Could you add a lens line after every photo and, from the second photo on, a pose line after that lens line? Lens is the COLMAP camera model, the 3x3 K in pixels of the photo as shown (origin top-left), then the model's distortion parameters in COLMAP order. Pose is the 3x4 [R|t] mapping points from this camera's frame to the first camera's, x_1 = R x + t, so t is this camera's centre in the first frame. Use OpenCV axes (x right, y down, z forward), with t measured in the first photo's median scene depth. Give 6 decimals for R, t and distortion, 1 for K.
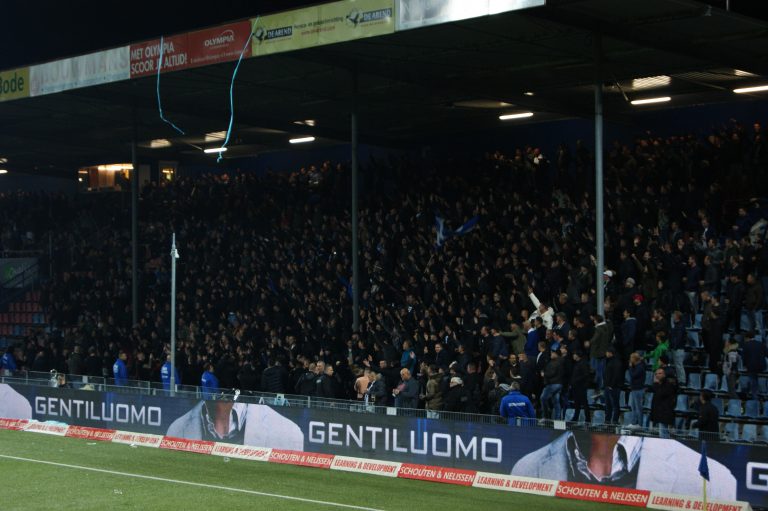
lens RADIAL K [[1763.7, 0, 387.3], [0, 1763.7, 265.5], [0, 0, 1]] dist [0.010426, 0.036015]
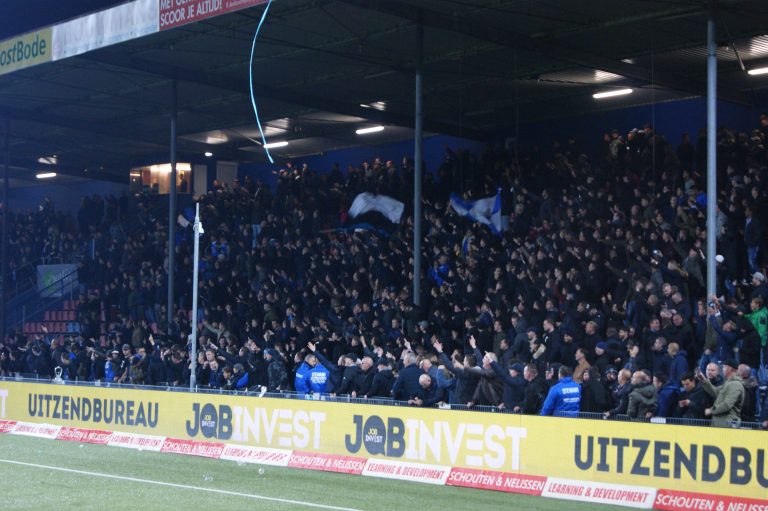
lens RADIAL K [[1763.7, 0, 387.3], [0, 1763.7, 265.5], [0, 0, 1]] dist [0.010426, 0.036015]
pose [[0.998243, 0.015689, -0.057140, 0.017510], [-0.017630, 0.999279, -0.033624, 0.038746], [0.056571, 0.034573, 0.997800, 0.174210]]
